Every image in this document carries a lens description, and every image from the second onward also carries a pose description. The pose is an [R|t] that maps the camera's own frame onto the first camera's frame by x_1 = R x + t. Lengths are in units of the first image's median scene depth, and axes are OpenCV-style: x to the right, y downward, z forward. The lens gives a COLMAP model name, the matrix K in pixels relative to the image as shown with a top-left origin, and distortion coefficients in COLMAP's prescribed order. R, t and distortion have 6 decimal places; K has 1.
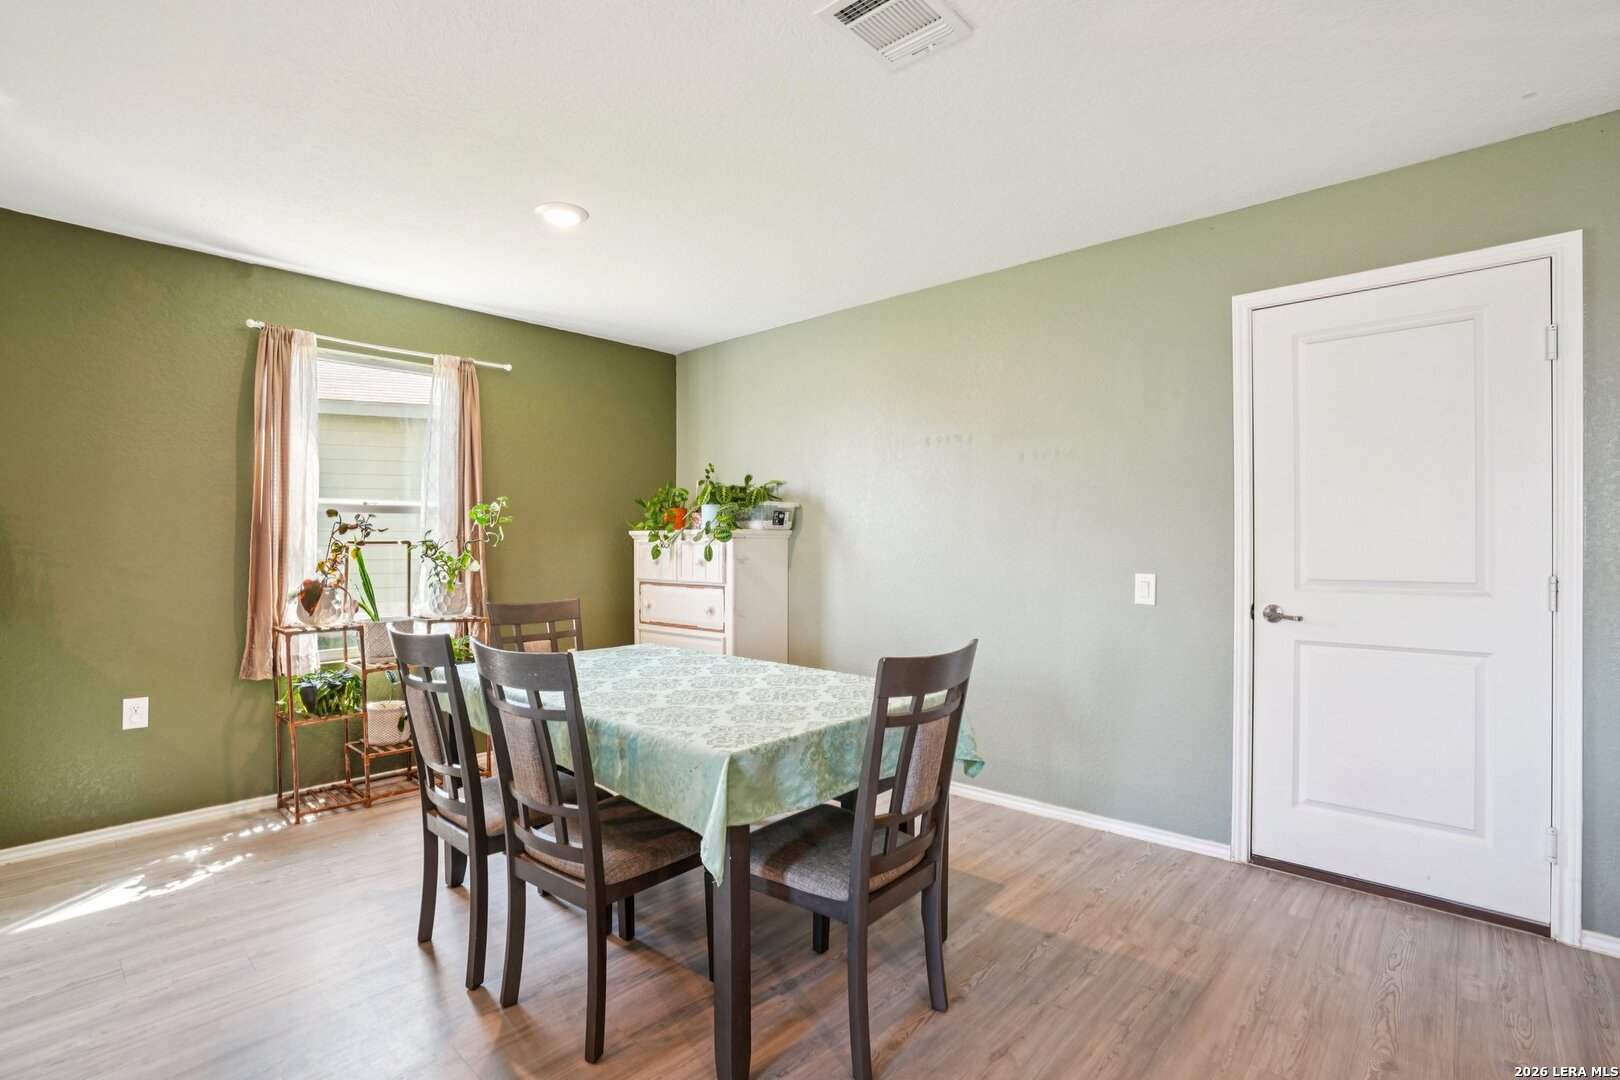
lens RADIAL K [[755.6, 0, 804.6], [0, 755.6, 545.1], [0, 0, 1]] dist [-0.057387, 0.020183]
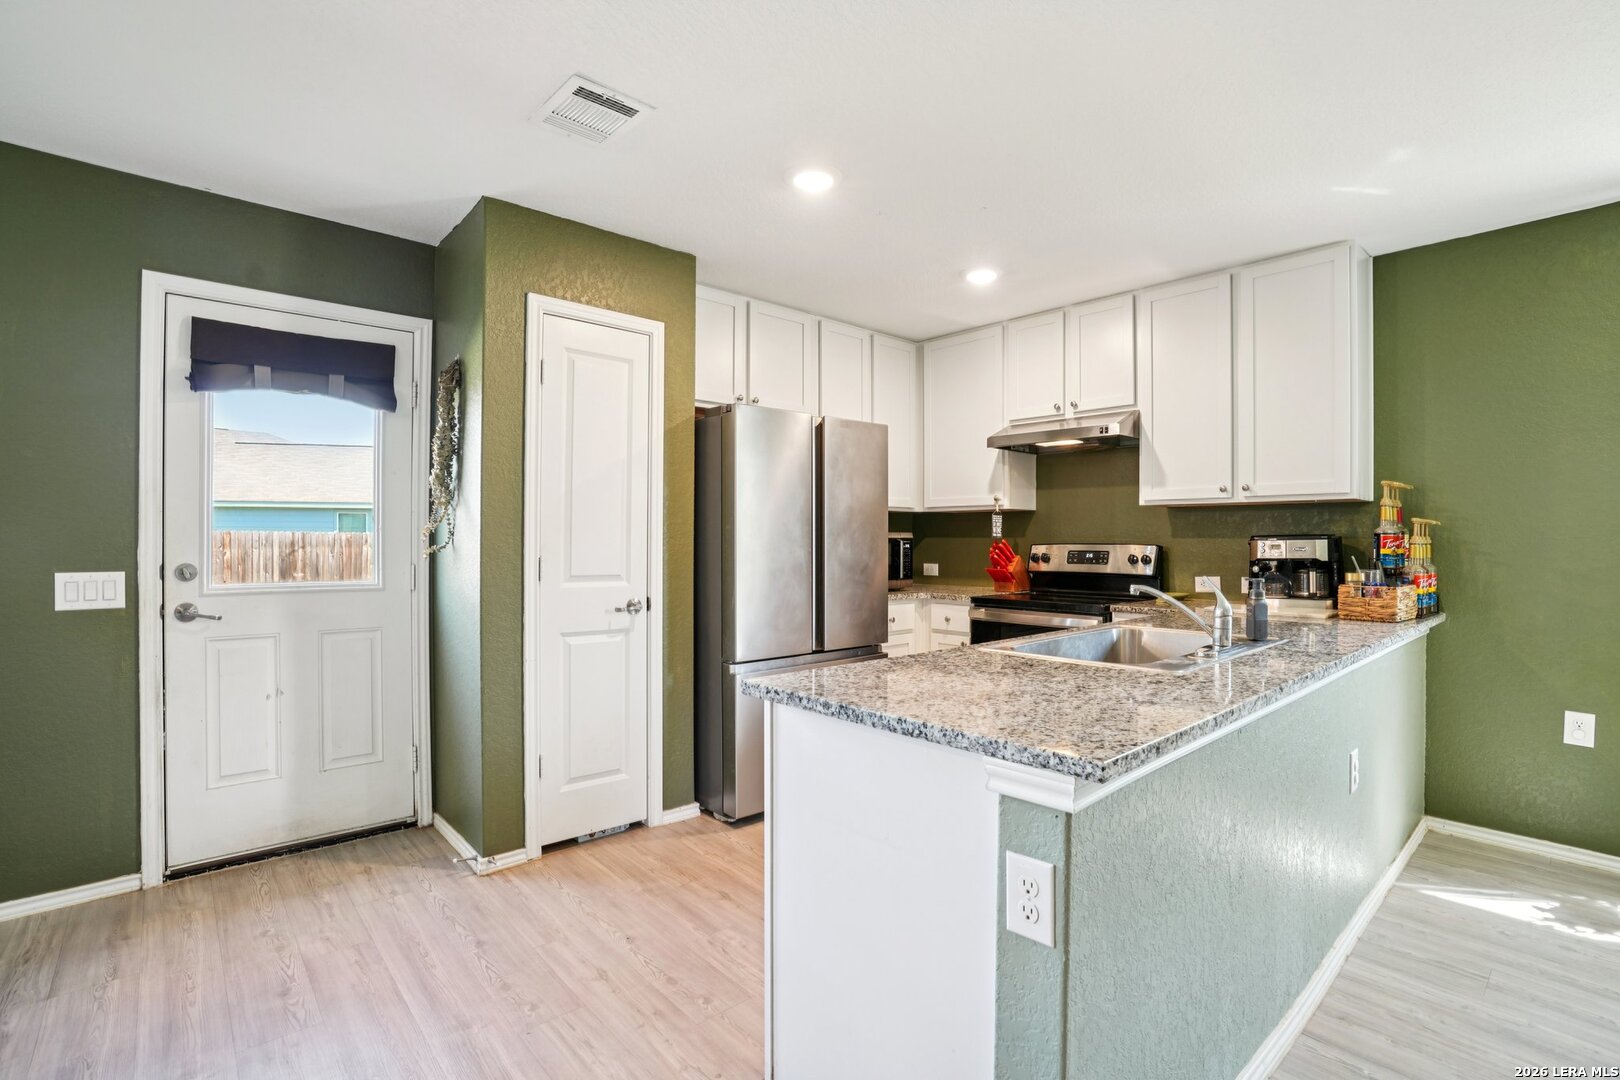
lens RADIAL K [[755.6, 0, 813.3], [0, 755.6, 546.5], [0, 0, 1]] dist [-0.057387, 0.020183]
pose [[-0.096552, 0.010243, -0.995275, 0.067044], [-0.006288, 0.999921, 0.010901, -0.002290], [0.995308, 0.007311, -0.096480, 0.105722]]
